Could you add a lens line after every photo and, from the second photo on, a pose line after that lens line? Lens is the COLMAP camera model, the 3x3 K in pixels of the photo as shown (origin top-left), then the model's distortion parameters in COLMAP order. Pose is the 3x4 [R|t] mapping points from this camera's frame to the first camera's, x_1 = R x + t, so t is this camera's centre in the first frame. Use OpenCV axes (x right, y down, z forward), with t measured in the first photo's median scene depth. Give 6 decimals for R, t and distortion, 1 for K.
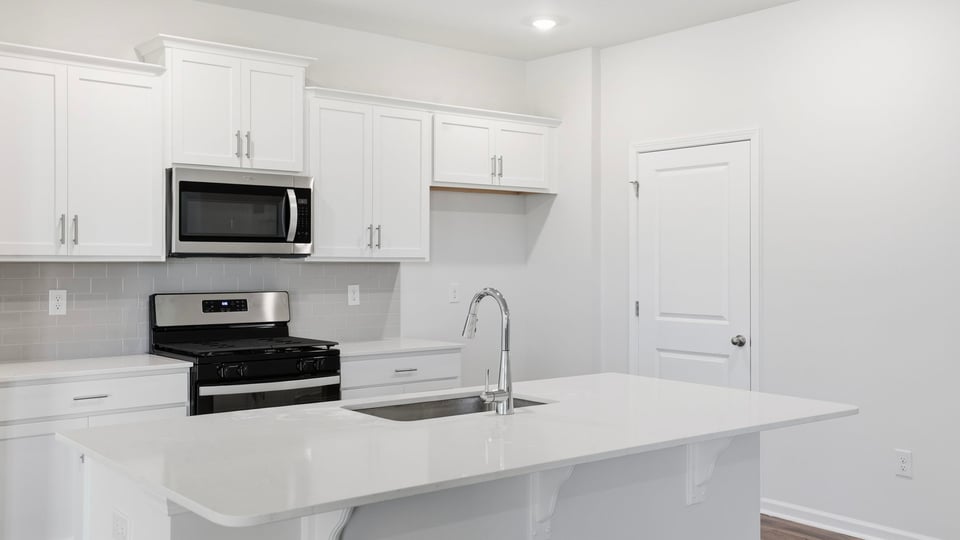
lens RADIAL K [[932.9, 0, 479.0], [0, 932.9, 268.3], [0, 0, 1]] dist [0.043038, 0.000000]
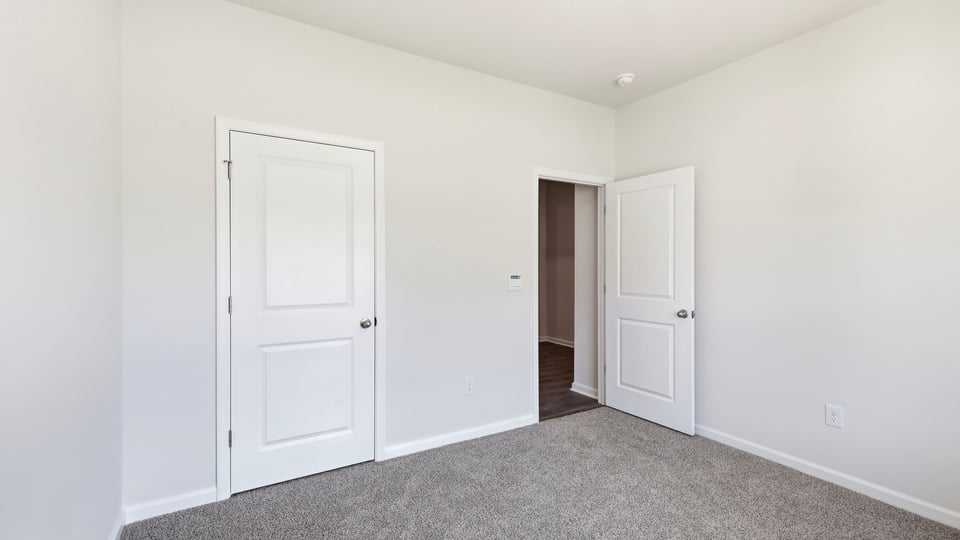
lens RADIAL K [[409.6, 0, 480.9], [0, 409.6, 268.3], [0, 0, 1]] dist [0.003985, -0.001487]
pose [[0.140652, -0.004107, 0.990051, -0.219039], [0.003648, 0.999987, 0.003630, 0.009297], [-0.990052, 0.003101, 0.140666, 0.843773]]
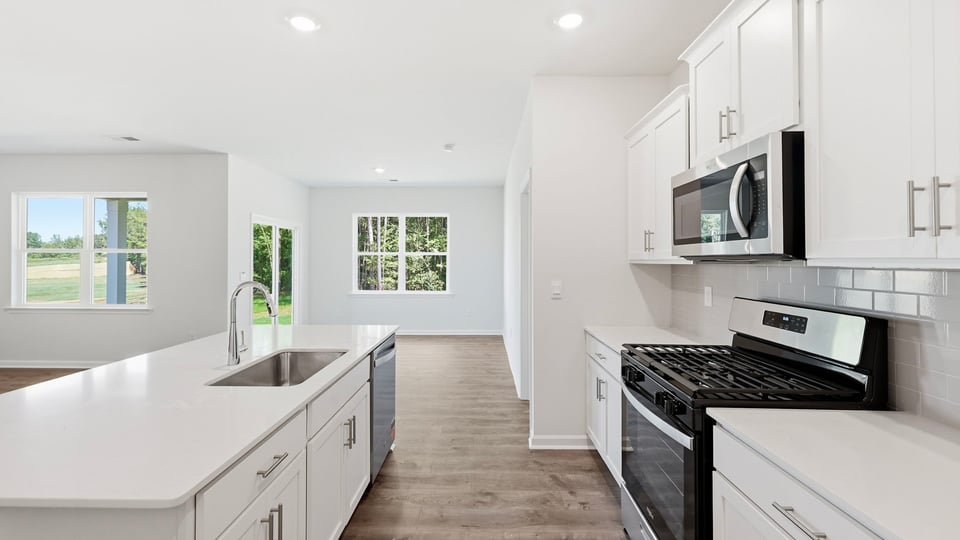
lens RADIAL K [[409.6, 0, 480.5], [0, 409.6, 263.5], [0, 0, 1]] dist [0.003985, -0.001487]
pose [[-0.634278, 0.002465, -0.773101, 0.164163], [-0.009866, 0.999888, 0.011282, -0.010693], [0.773042, 0.014783, -0.634182, 1.040135]]
